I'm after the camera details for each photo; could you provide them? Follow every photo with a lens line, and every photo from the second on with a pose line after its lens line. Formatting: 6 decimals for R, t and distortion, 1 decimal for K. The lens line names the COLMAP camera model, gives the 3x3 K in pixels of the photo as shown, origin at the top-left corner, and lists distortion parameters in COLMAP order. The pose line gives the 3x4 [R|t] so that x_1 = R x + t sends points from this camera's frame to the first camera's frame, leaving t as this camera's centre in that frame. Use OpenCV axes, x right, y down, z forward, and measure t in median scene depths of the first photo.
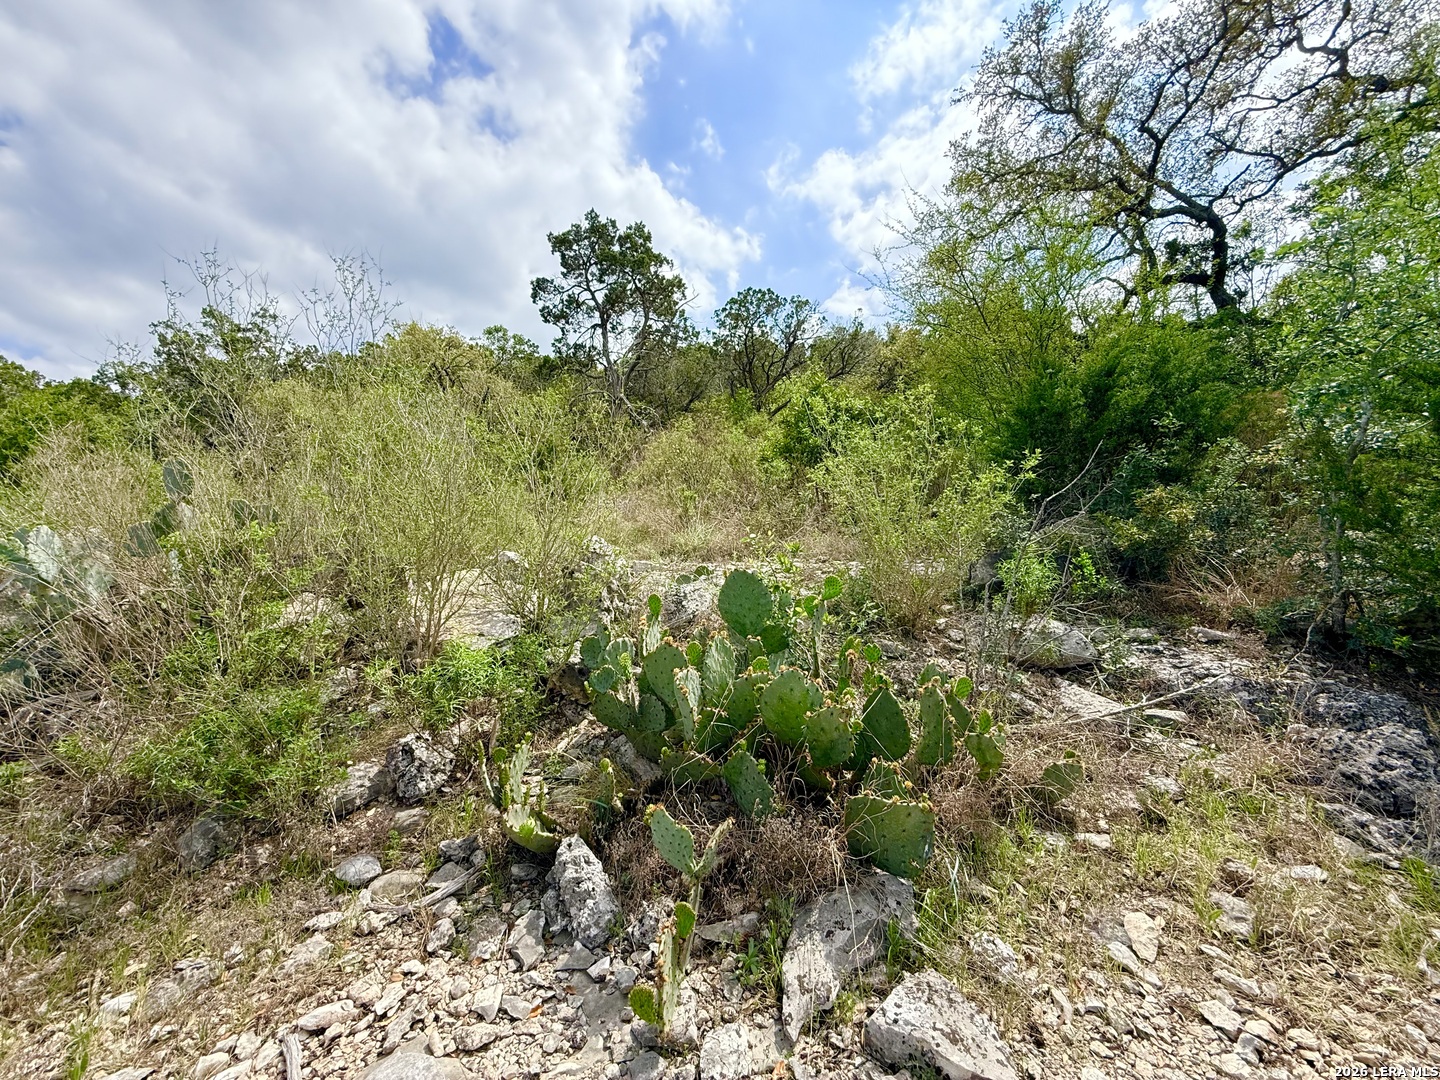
lens RADIAL K [[578.5, 0, 721.8], [0, 578.5, 539.2], [0, 0, 1]] dist [0.001233, -0.000213]
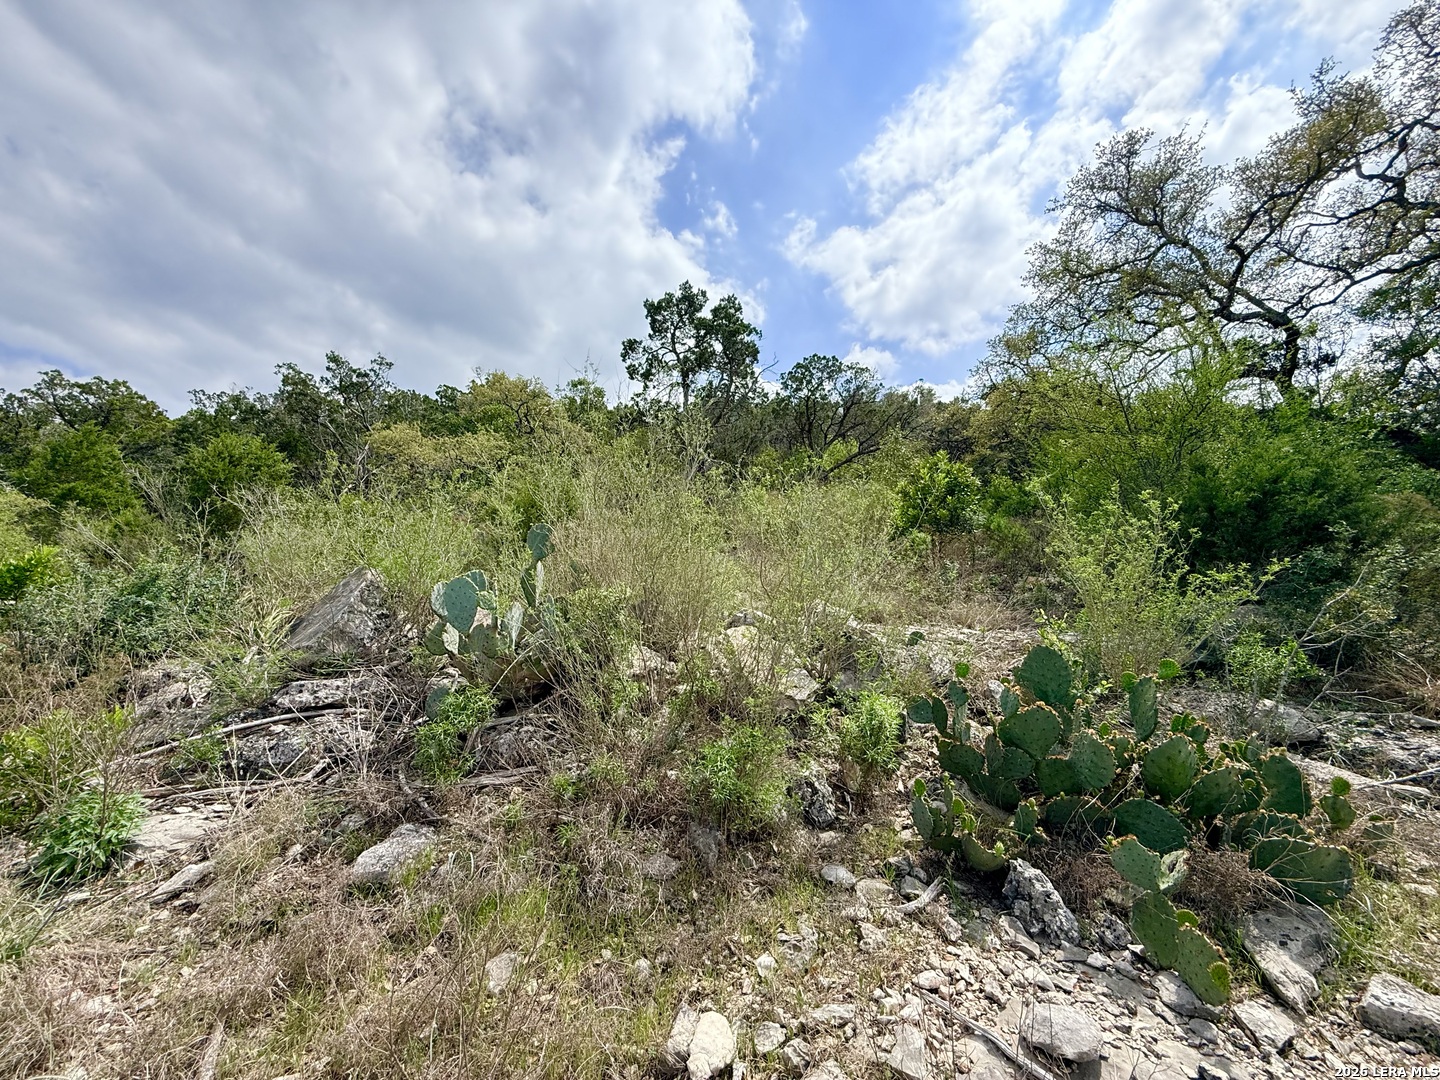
lens RADIAL K [[578.5, 0, 717.9], [0, 578.5, 539.4], [0, 0, 1]] dist [0.001233, -0.000213]
pose [[0.998514, 0.051661, -0.017329, -0.150944], [-0.052837, 0.995696, -0.076148, -0.009594], [0.013320, 0.076951, 0.996946, -0.055193]]
